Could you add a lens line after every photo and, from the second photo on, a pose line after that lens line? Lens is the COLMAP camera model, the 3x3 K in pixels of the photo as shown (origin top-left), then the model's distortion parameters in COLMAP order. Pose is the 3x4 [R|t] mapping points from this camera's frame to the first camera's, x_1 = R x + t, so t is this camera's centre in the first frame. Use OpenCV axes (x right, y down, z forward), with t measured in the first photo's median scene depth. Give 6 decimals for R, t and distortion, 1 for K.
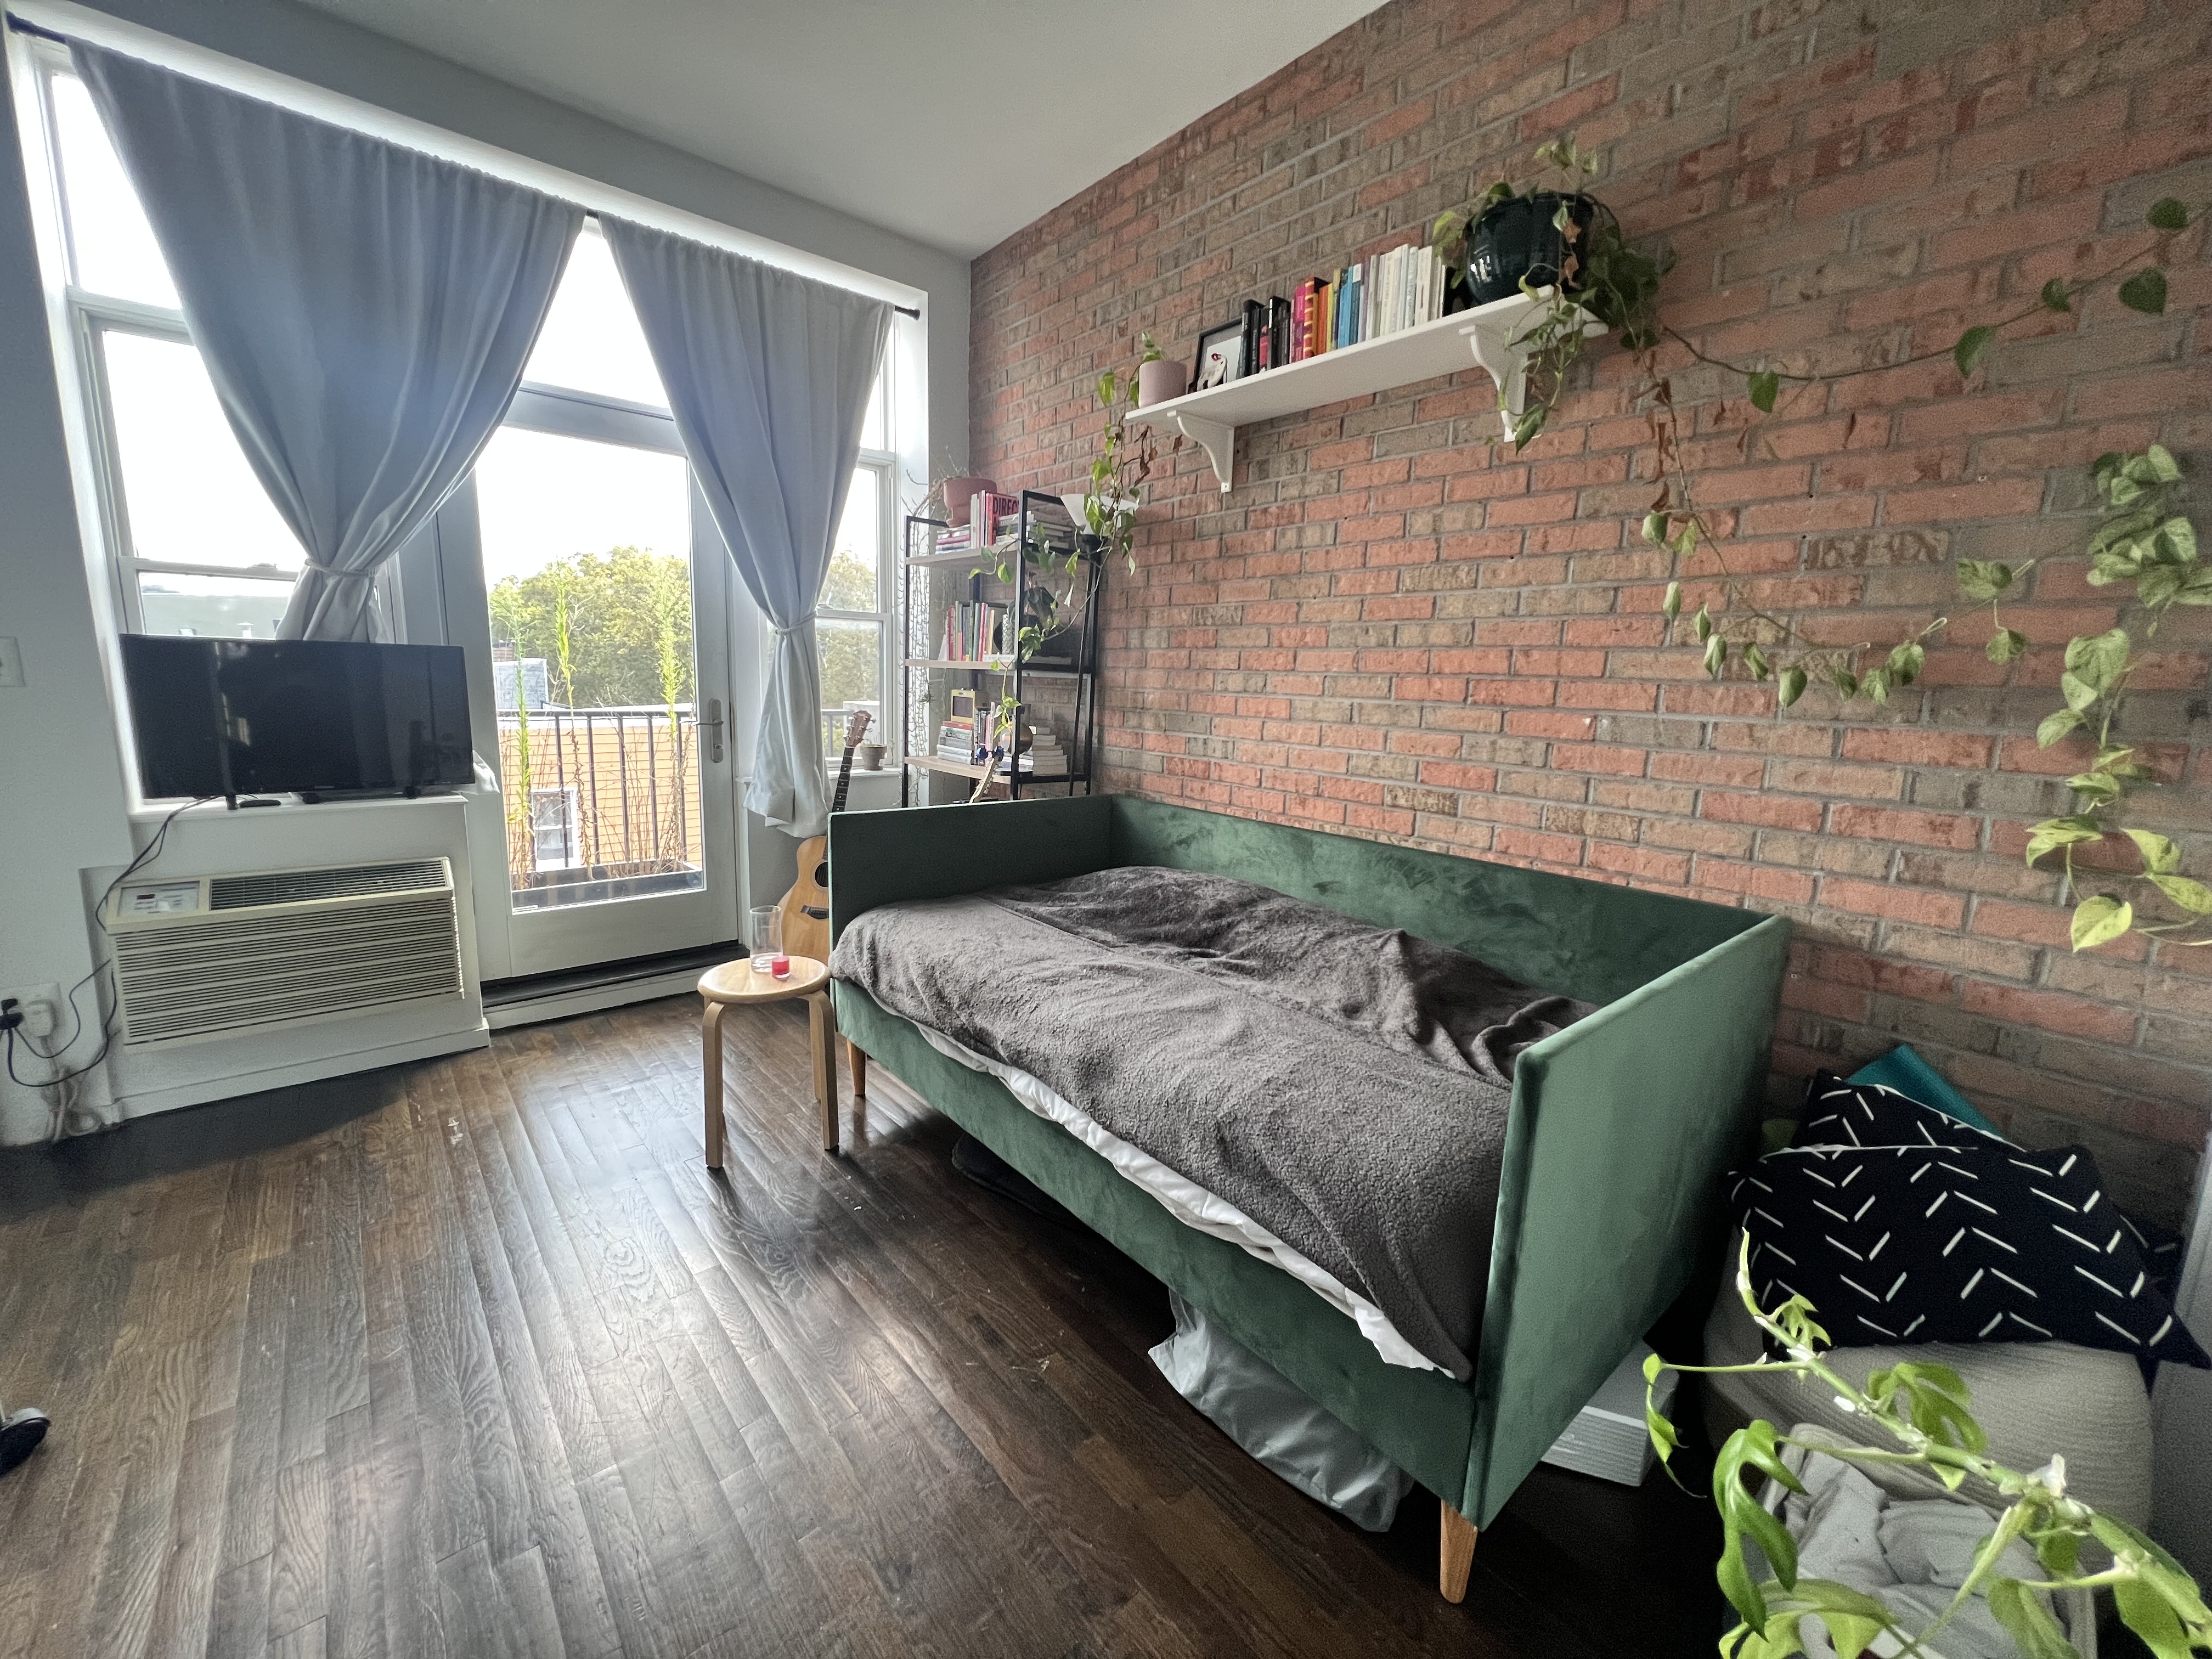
lens RADIAL K [[884.4, 0, 1118.6], [0, 884.4, 823.1], [0, 0, 1]] dist [-0.003698, 0.001543]
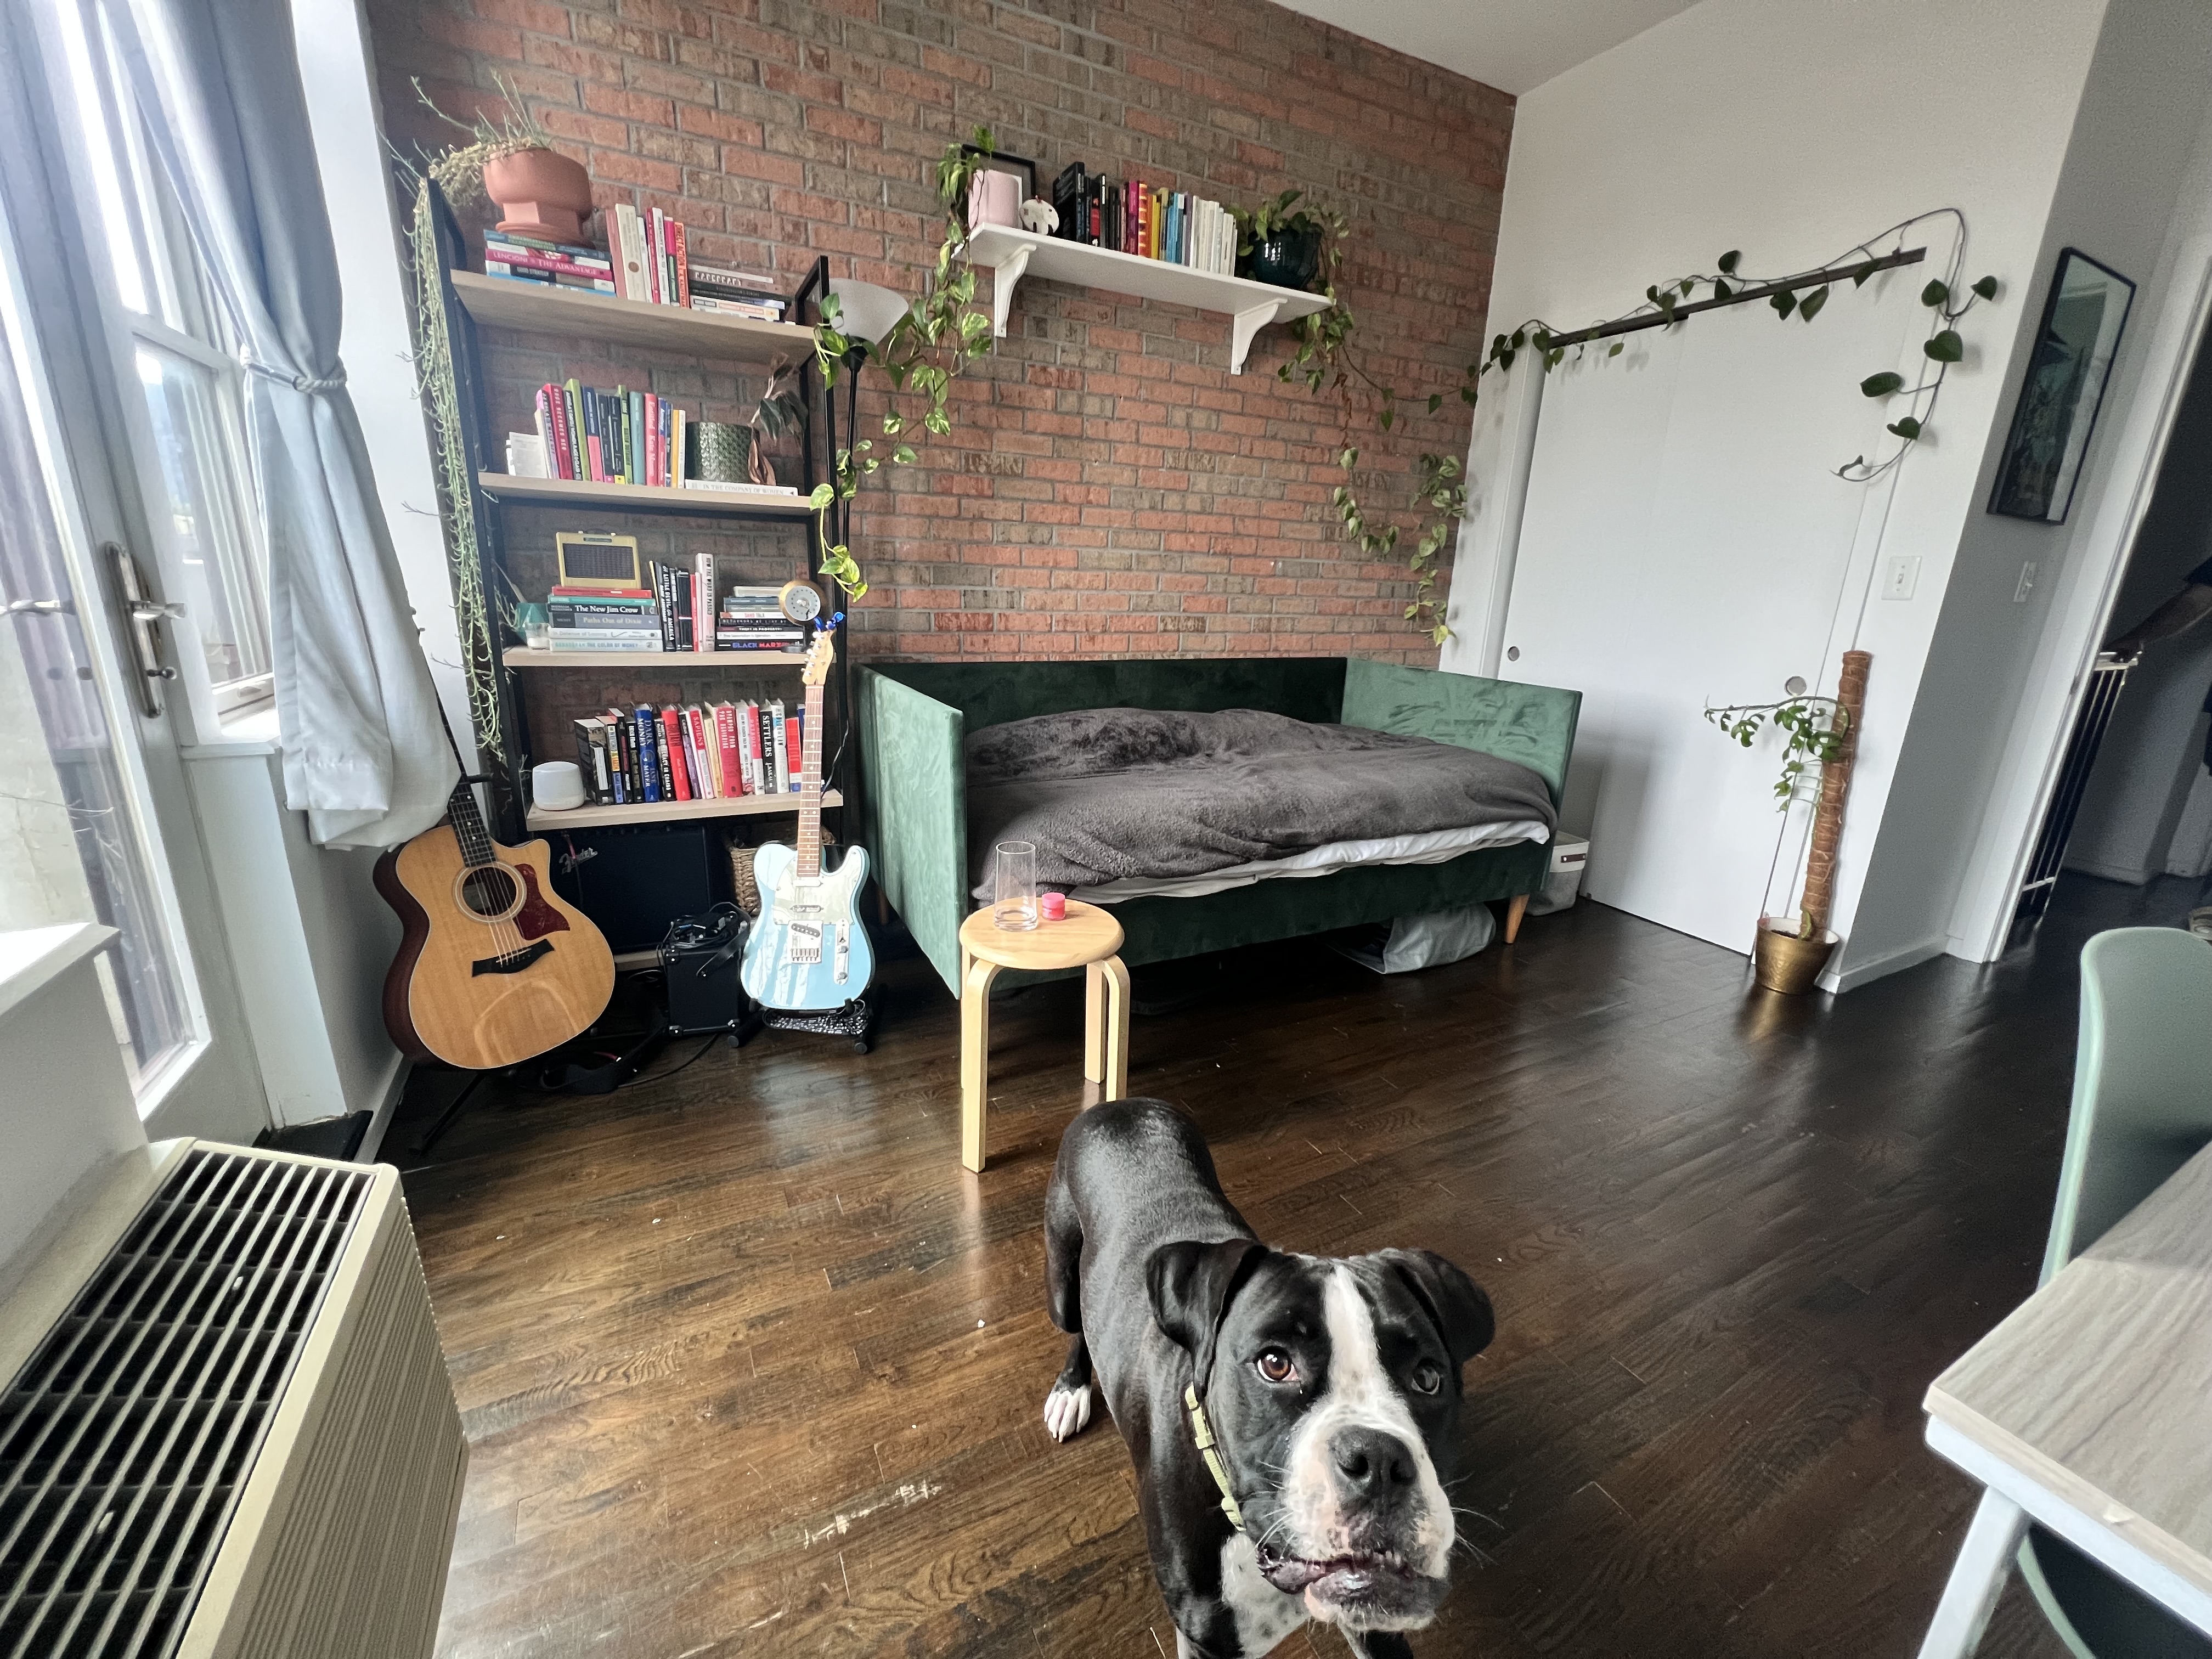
lens RADIAL K [[884.4, 0, 1104.2], [0, 884.4, 819.7], [0, 0, 1]] dist [-0.003698, 0.001543]
pose [[0.240221, -0.282706, 0.928640, -1.032962], [0.132913, 0.957221, 0.257025, -0.100691], [-0.961576, 0.061686, 0.267520, 0.717540]]
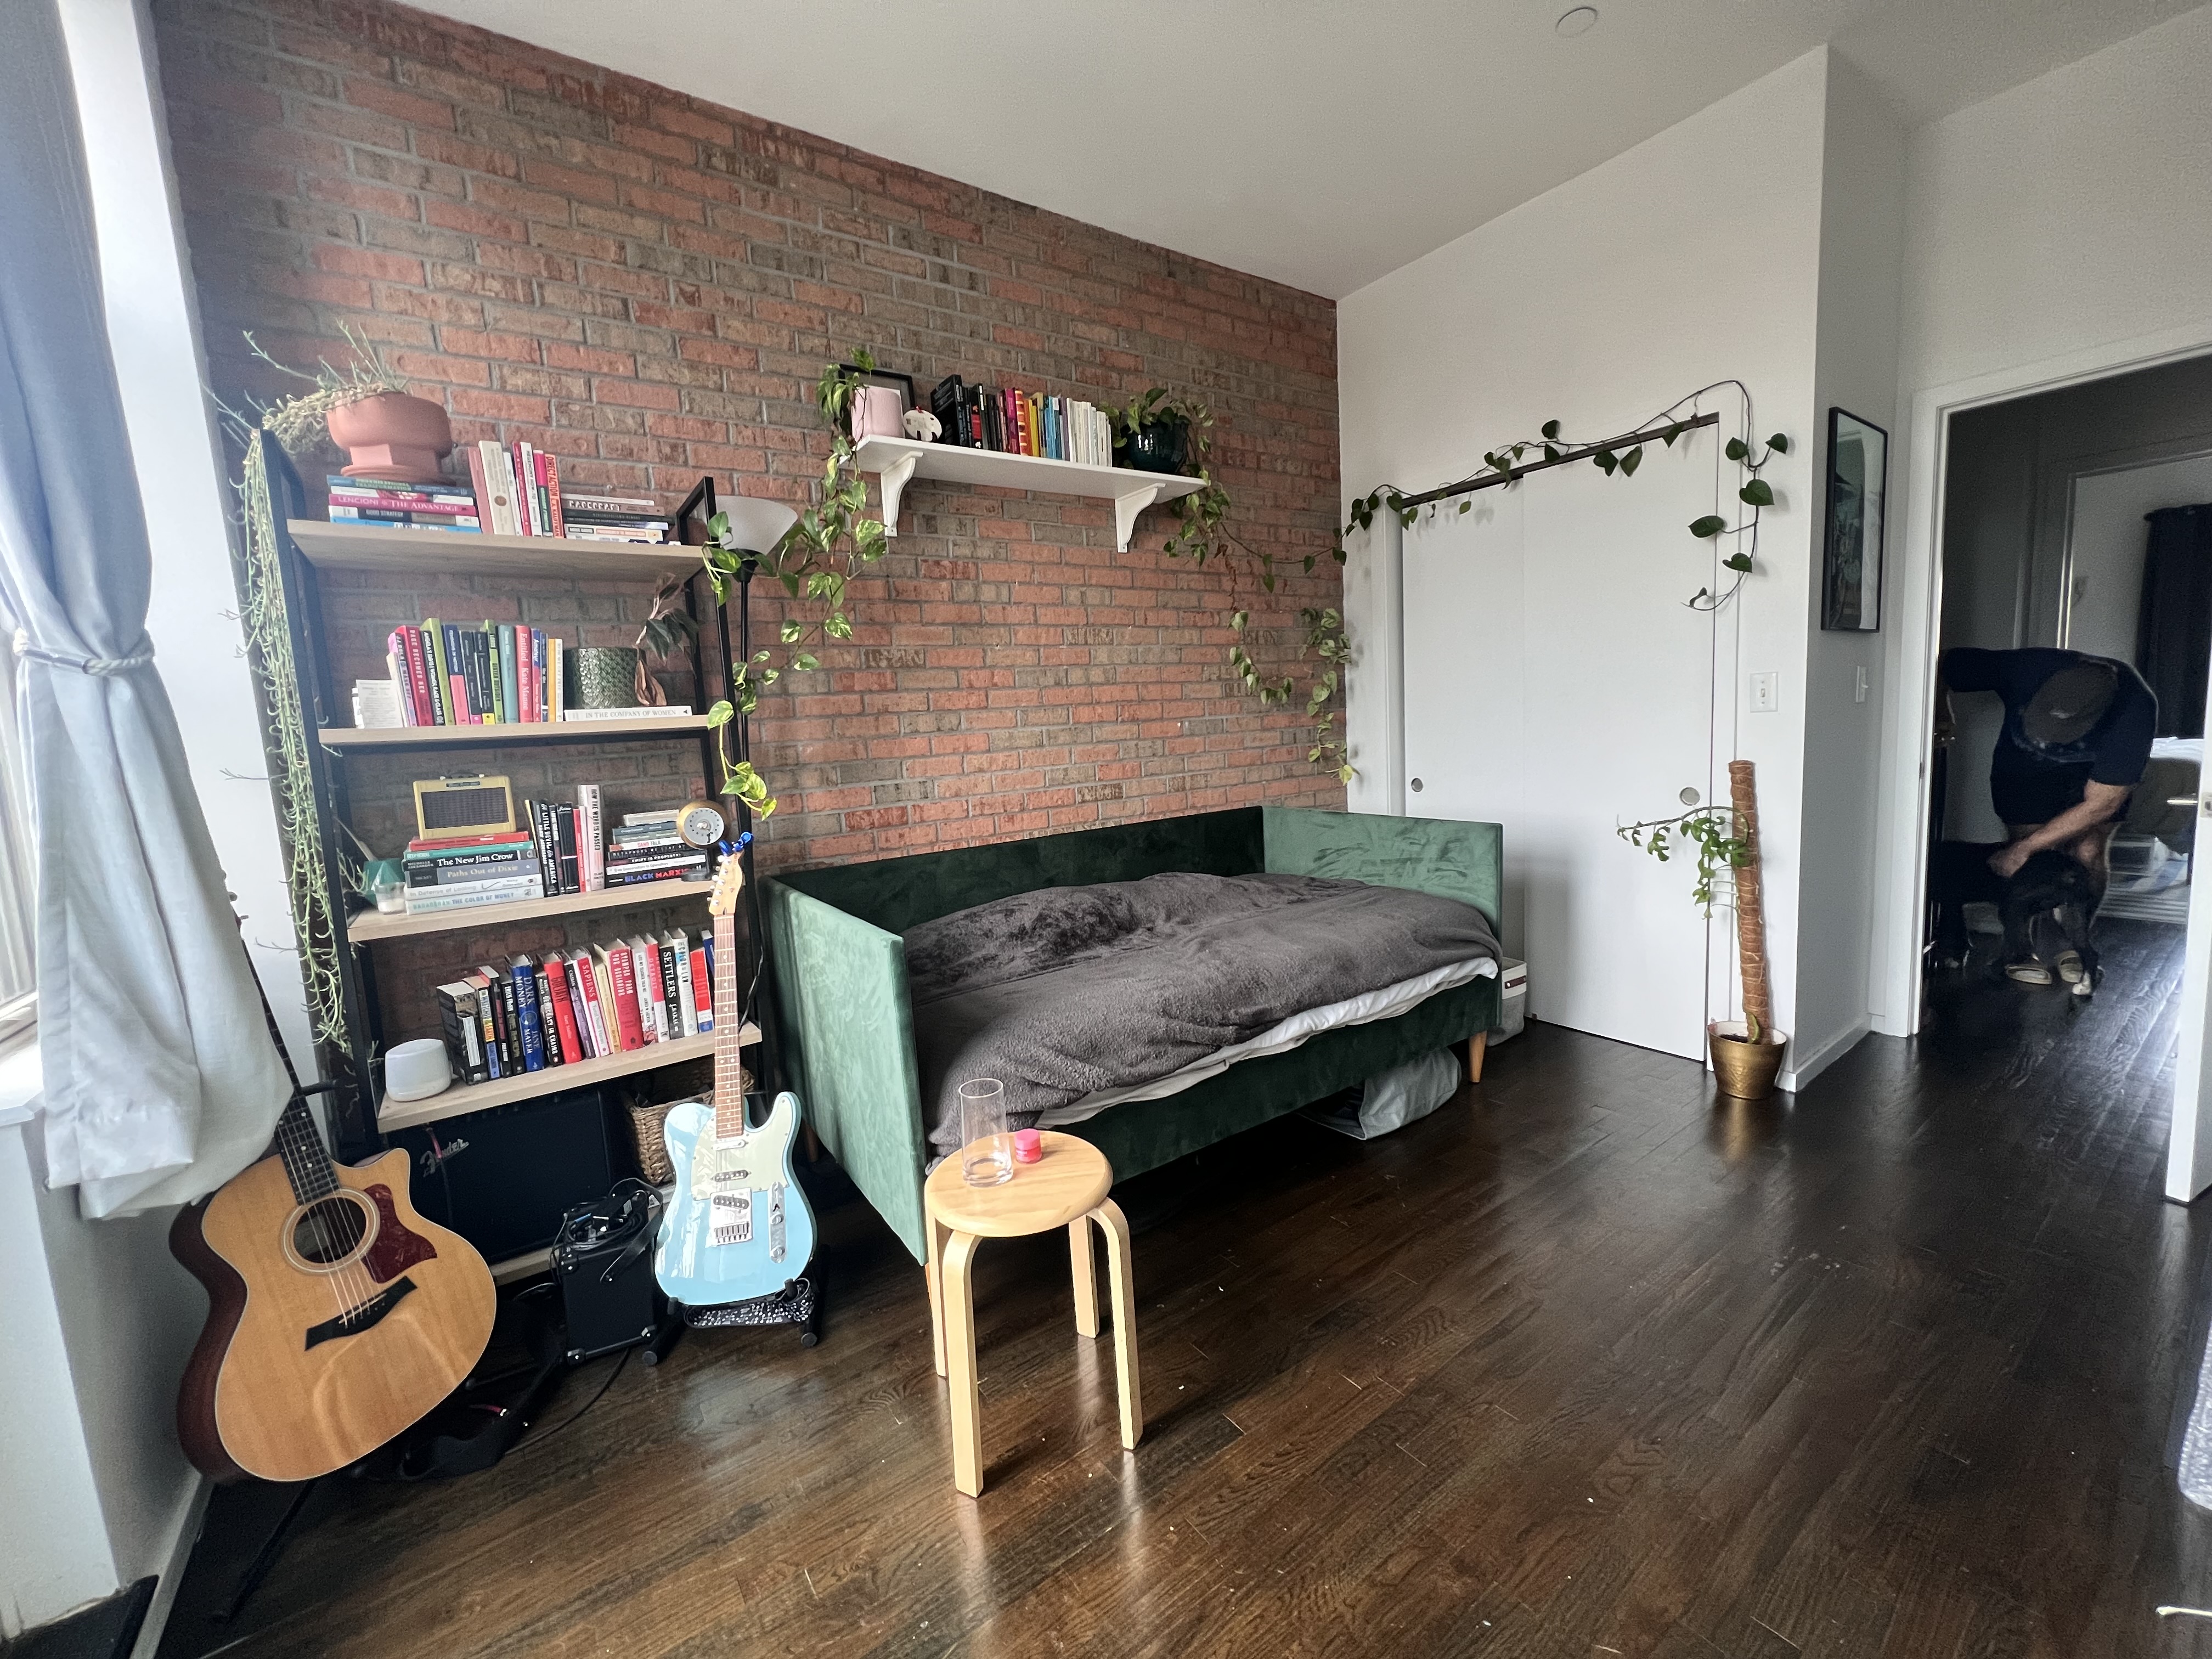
lens RADIAL K [[887.2, 0, 1105.4], [0, 887.2, 820.6], [0, 0, 1]] dist [-0.001681, 0.001041]
pose [[0.103226, -0.152466, 0.982903, -0.981283], [0.222347, 0.966713, 0.126603, -0.150125], [-0.969488, 0.205477, 0.133691, 0.766748]]
